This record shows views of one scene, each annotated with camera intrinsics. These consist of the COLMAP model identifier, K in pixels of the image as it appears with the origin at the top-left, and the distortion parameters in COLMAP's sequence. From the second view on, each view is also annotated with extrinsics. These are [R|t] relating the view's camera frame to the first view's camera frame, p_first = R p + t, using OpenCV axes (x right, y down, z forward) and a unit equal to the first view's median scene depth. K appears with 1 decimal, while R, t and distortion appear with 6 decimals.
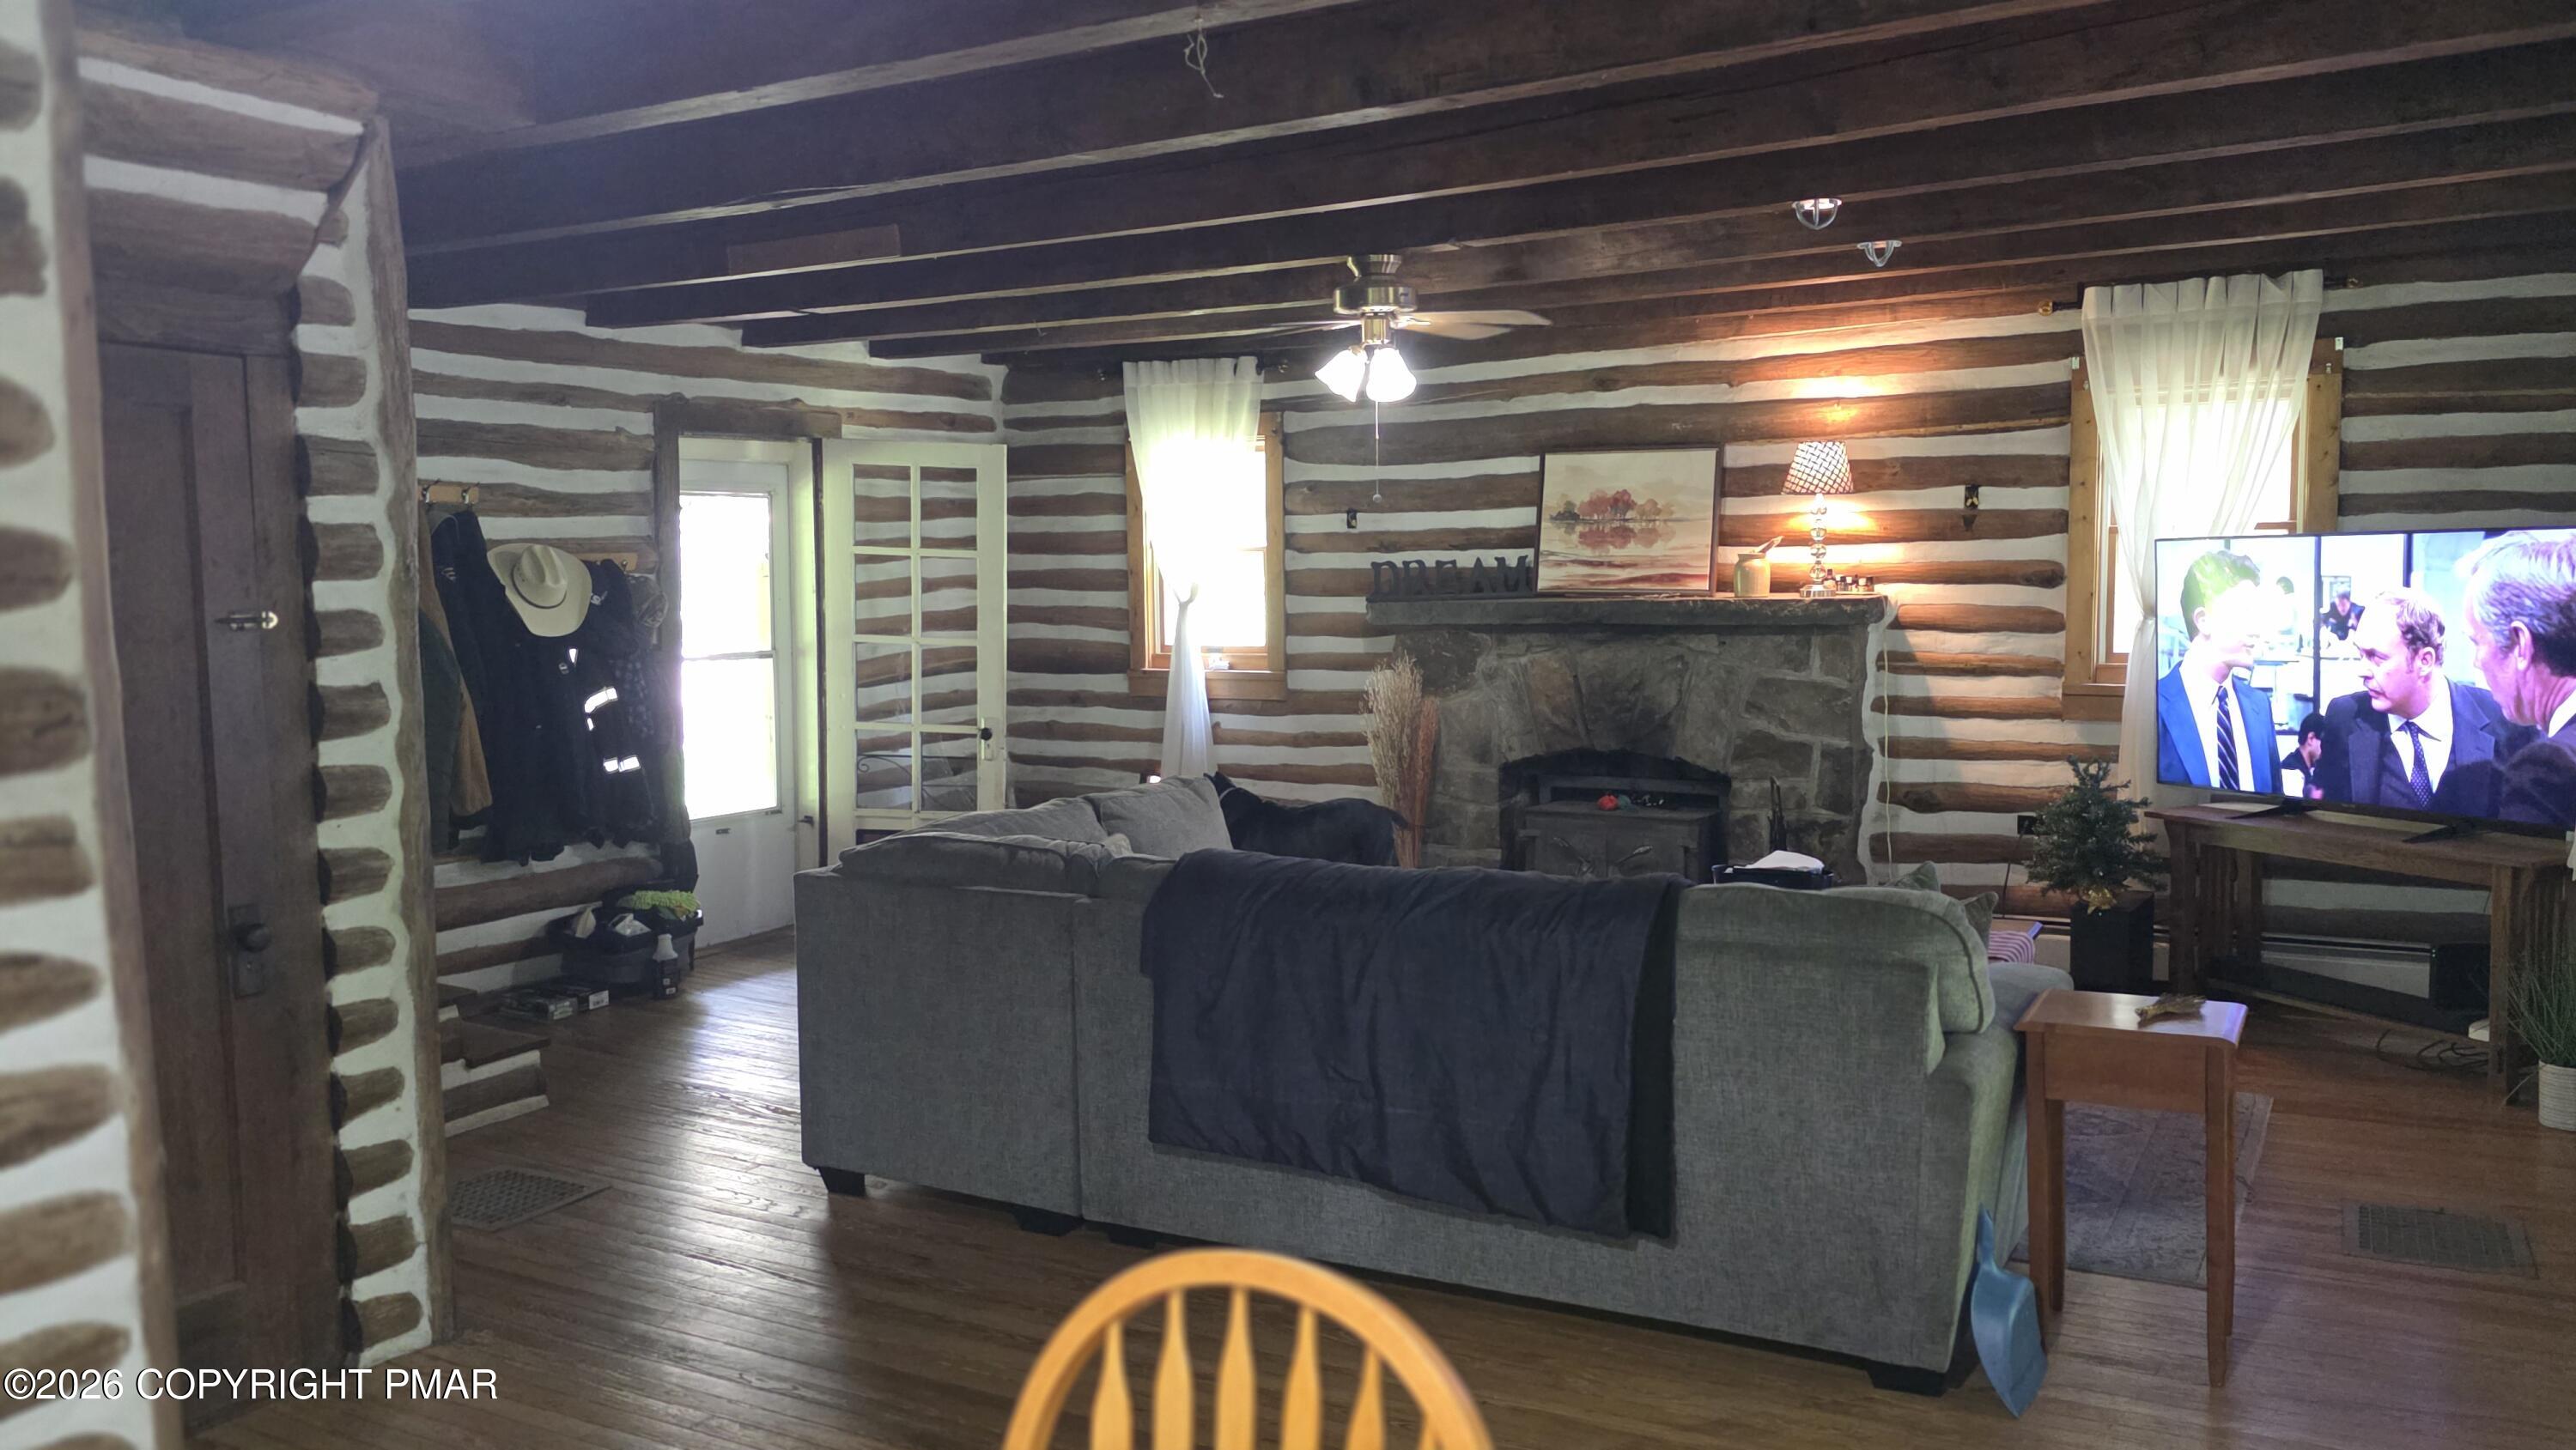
lens RADIAL K [[2008.7, 0, 1289.7], [0, 2008.7, 731.4], [0, 0, 1]] dist [0.060144, -0.001154]
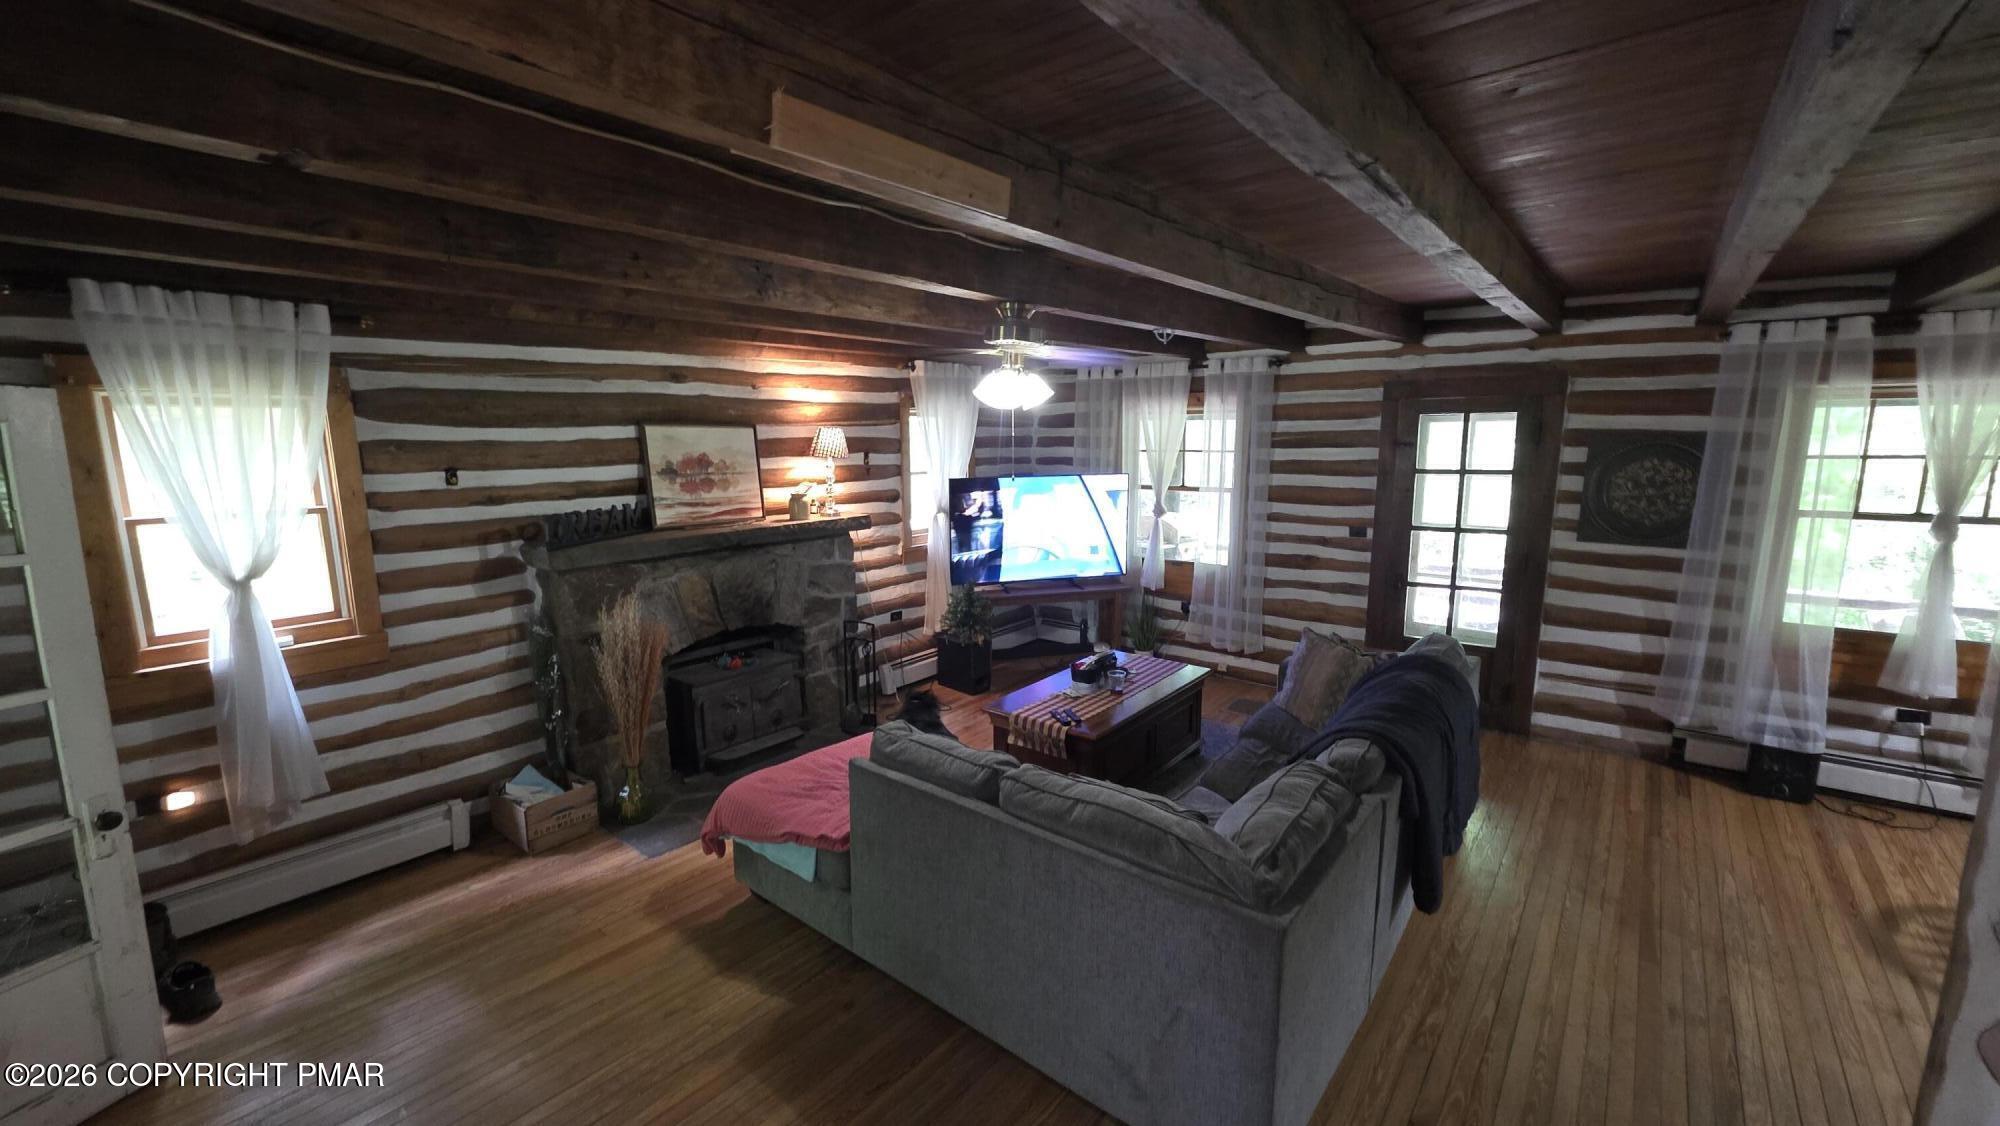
lens RADIAL K [[787.1, 0, 1000.9], [0, 787.1, 557.9], [0, 0, 1]] dist [-0.001121, -0.000069]
pose [[0.155485, -0.141323, 0.977677, -0.372082], [0.082304, 0.988126, 0.129744, -0.101517], [-0.984404, 0.060293, 0.165270, 0.701483]]
